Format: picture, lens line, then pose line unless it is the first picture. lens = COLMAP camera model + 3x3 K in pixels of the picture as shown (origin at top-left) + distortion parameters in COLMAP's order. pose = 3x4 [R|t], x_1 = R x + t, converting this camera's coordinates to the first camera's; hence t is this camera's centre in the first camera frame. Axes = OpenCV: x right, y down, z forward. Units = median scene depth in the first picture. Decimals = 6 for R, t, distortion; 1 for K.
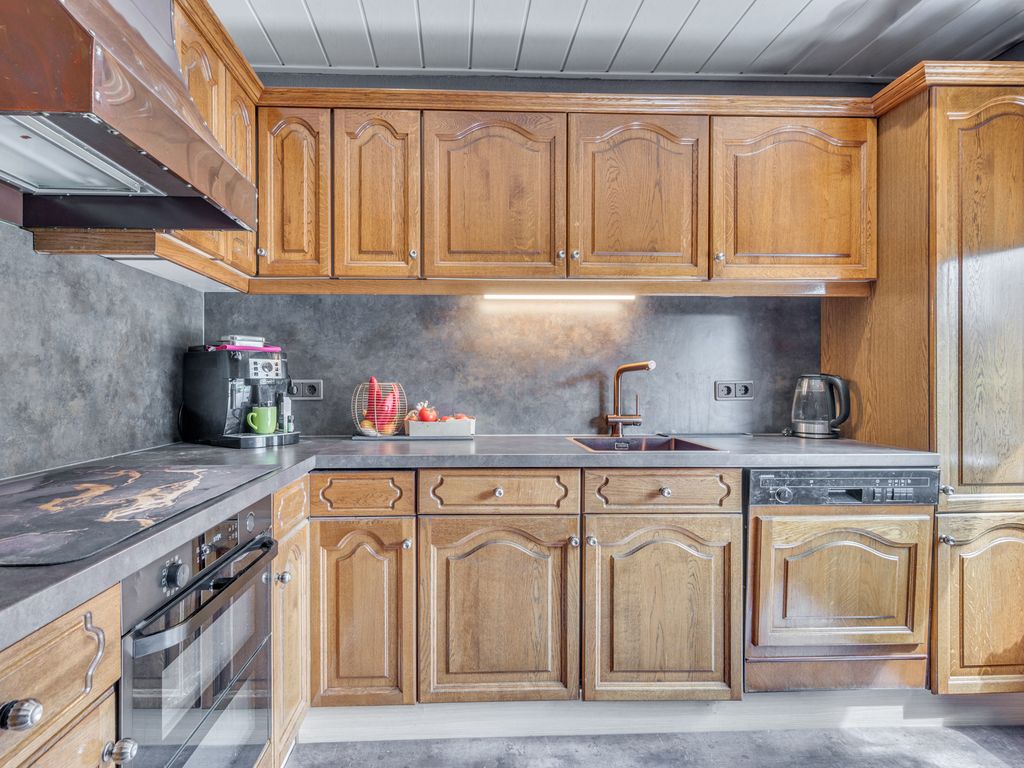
lens RADIAL K [[560.7, 0, 504.2], [0, 560.7, 386.0], [0, 0, 1]] dist [0.003058, 0.000324]
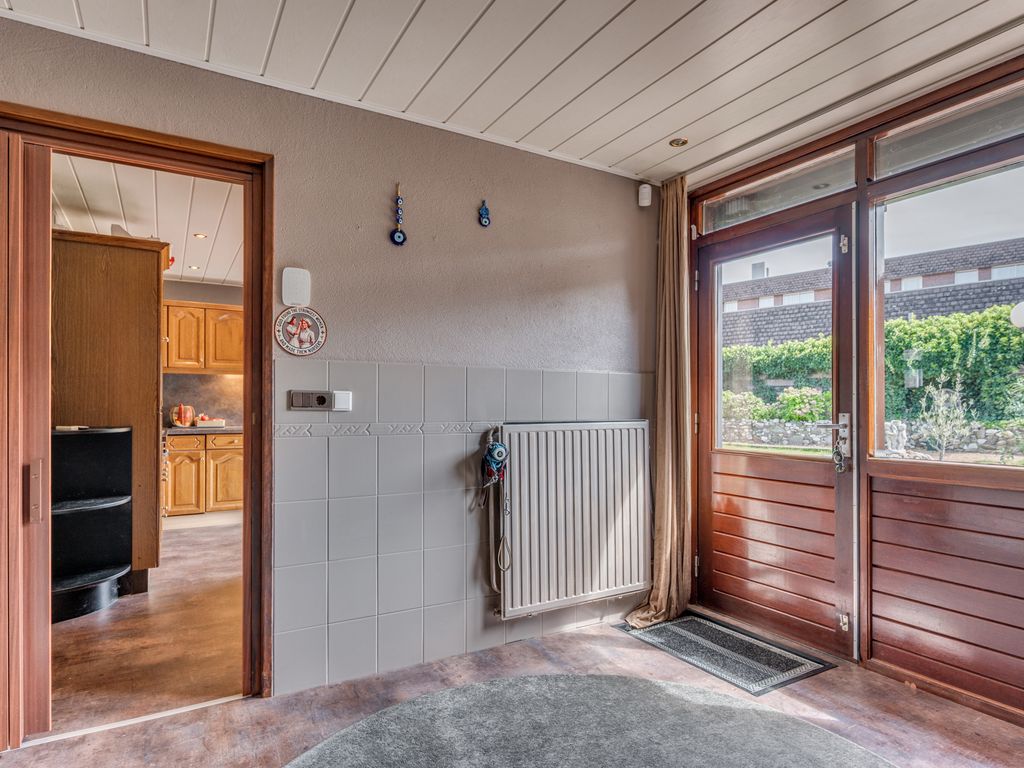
lens RADIAL K [[598.7, 0, 511.9], [0, 598.7, 407.0], [0, 0, 1]] dist [0.003463, 0.000537]
pose [[0.904888, 0.002618, 0.425642, -0.033046], [0.001232, 0.999961, -0.008769, 0.026564], [-0.425649, 0.008460, 0.904849, -2.396743]]
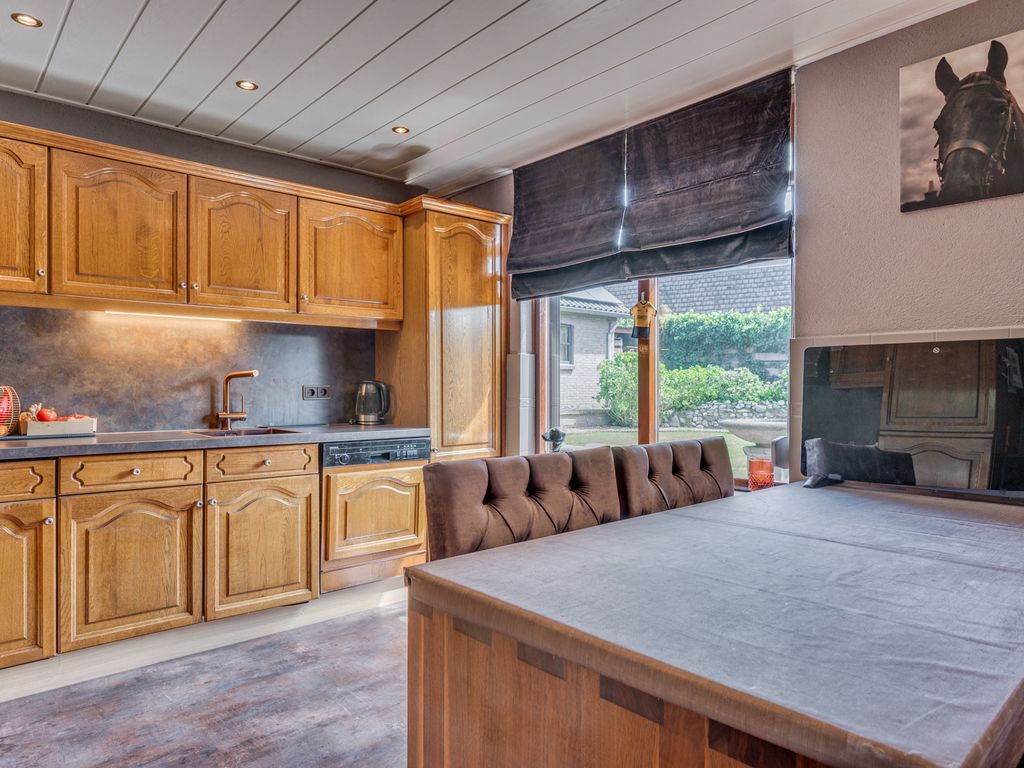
lens RADIAL K [[654.7, 0, 488.0], [0, 654.7, 388.5], [0, 0, 1]] dist [-0.000671, -0.000424]
pose [[0.814327, -0.000273, 0.580406, -0.196792], [0.003618, 0.999983, -0.004606, 0.008344], [-0.580395, 0.005851, 0.814314, -0.608872]]
